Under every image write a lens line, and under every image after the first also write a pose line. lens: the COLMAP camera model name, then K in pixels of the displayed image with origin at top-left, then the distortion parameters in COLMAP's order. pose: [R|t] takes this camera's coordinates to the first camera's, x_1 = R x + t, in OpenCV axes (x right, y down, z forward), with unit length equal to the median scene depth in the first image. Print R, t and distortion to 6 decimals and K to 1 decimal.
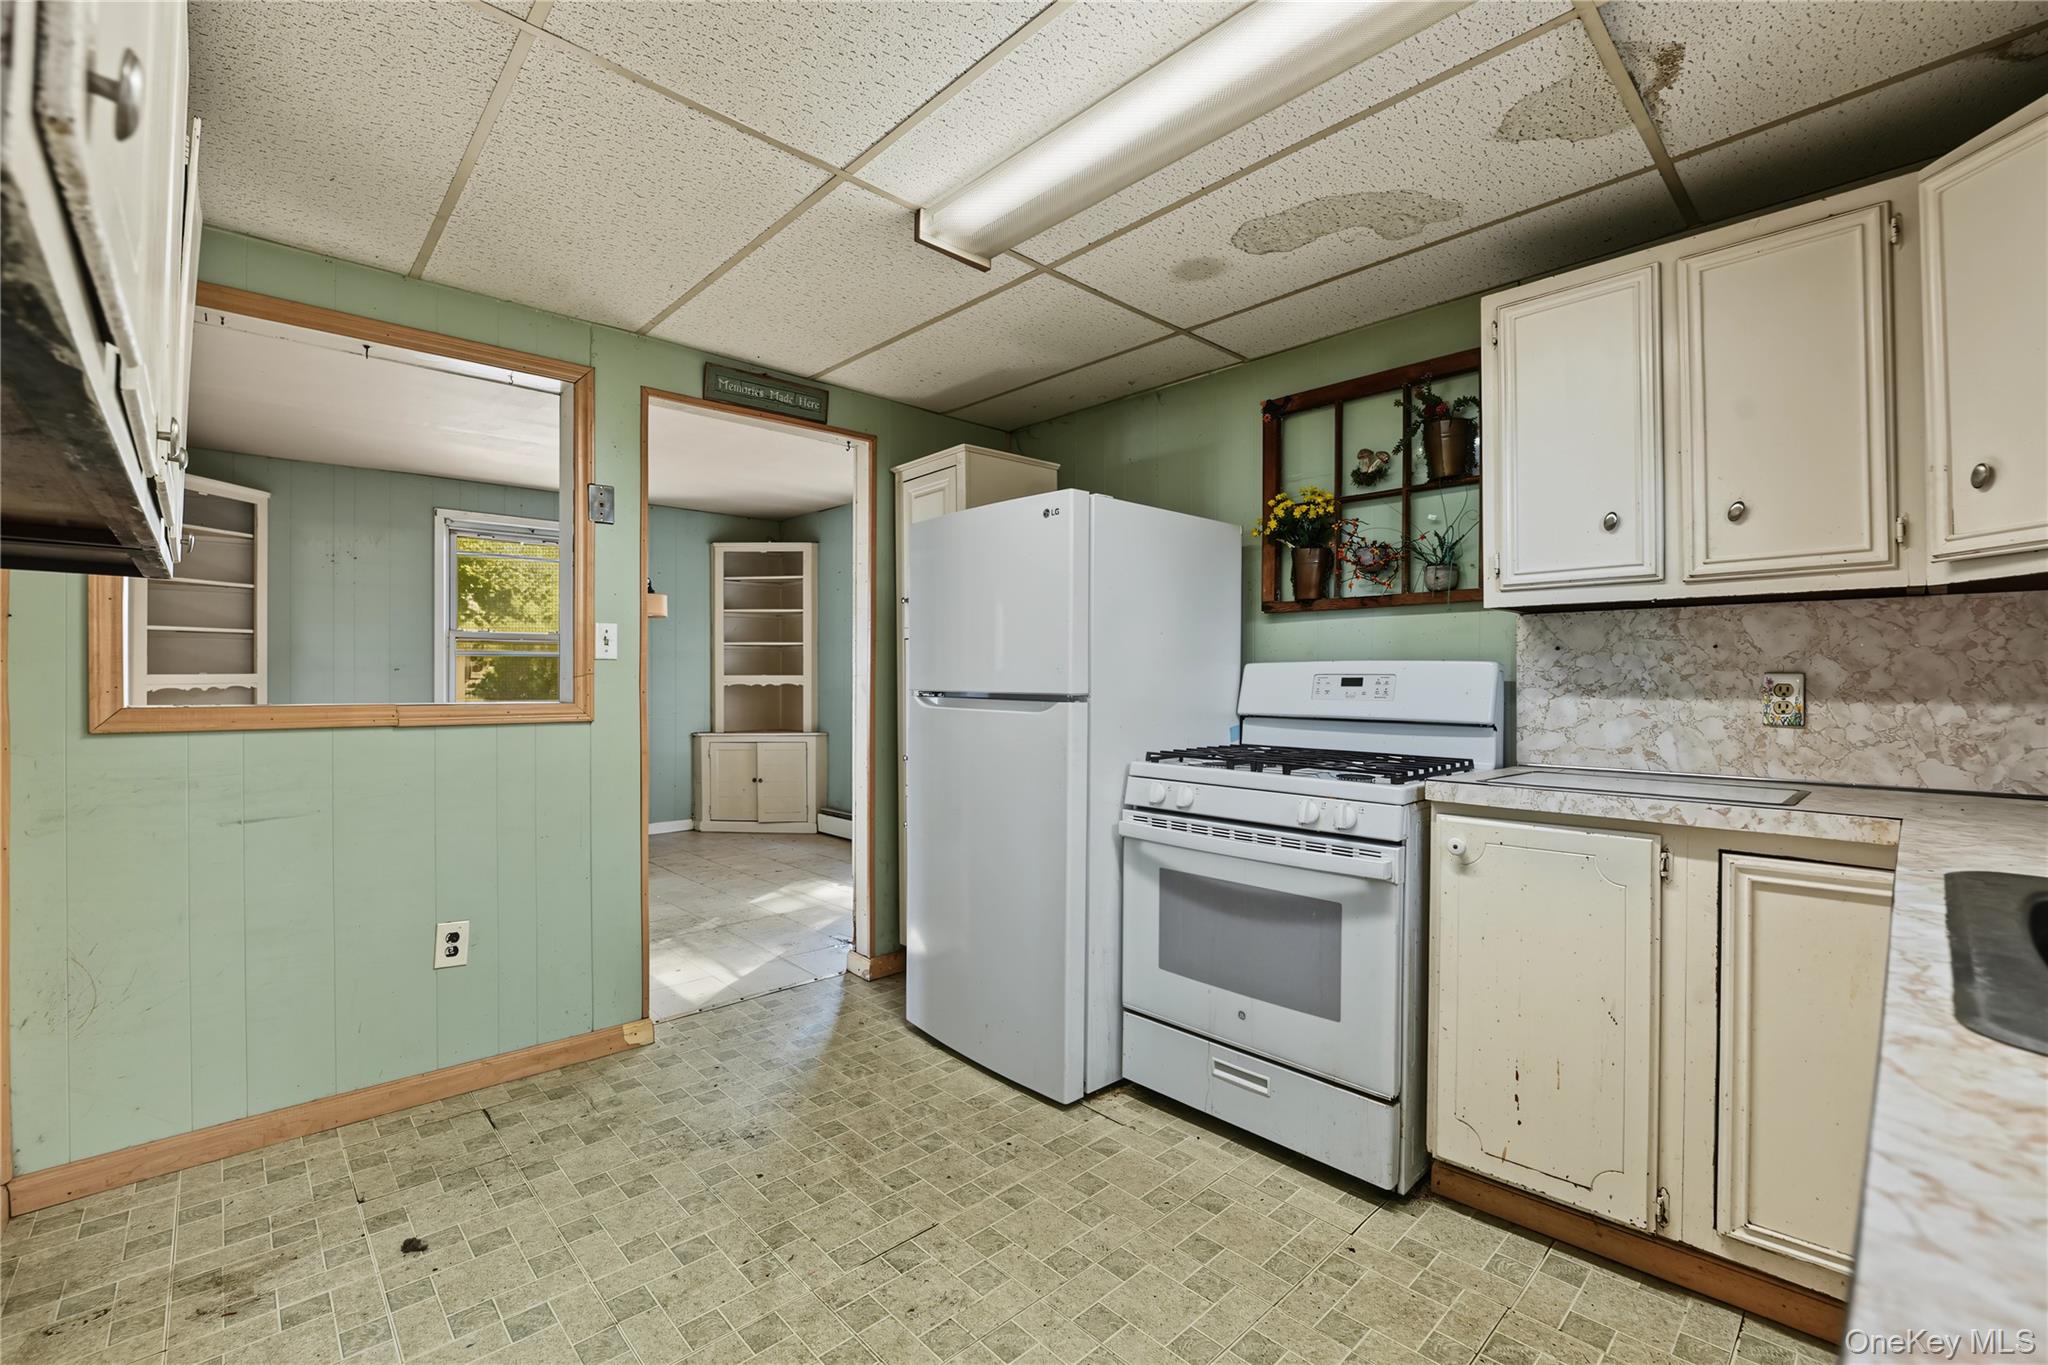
lens RADIAL K [[865.6, 0, 1024.0], [0, 865.6, 682.5], [0, 0, 1]] dist [-0.002734, -0.000087]
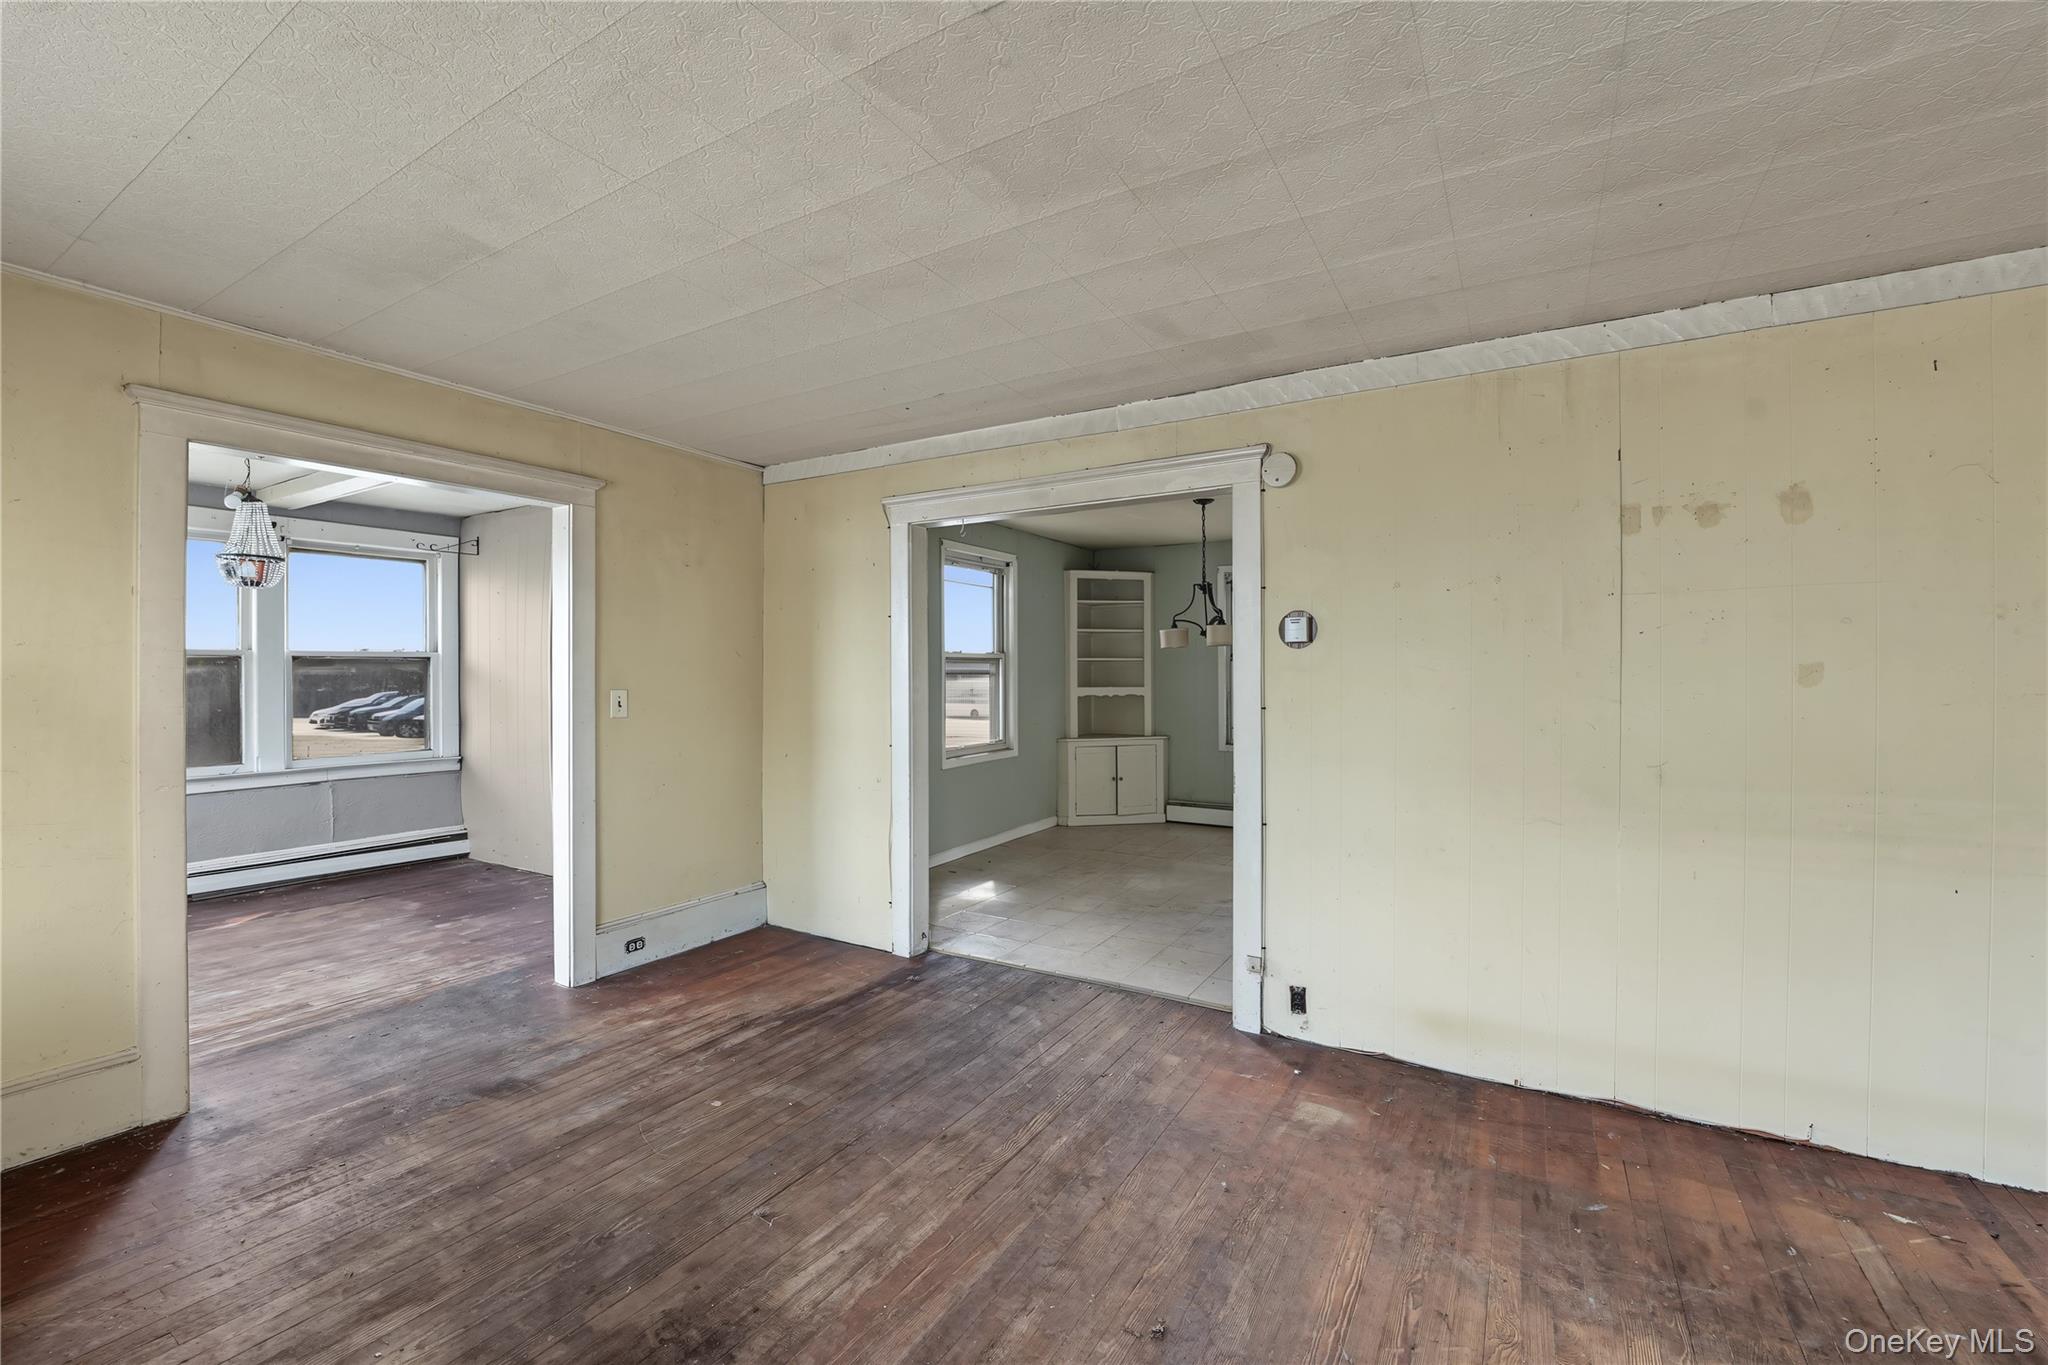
lens RADIAL K [[848.8, 0, 1020.2], [0, 848.8, 669.2], [0, 0, 1]] dist [-0.025742, 0.000090]
pose [[0.963257, -0.002781, 0.268567, -2.207074], [0.004499, 0.999973, -0.005781, -0.080578], [-0.268543, 0.006777, 0.963244, -0.145658]]
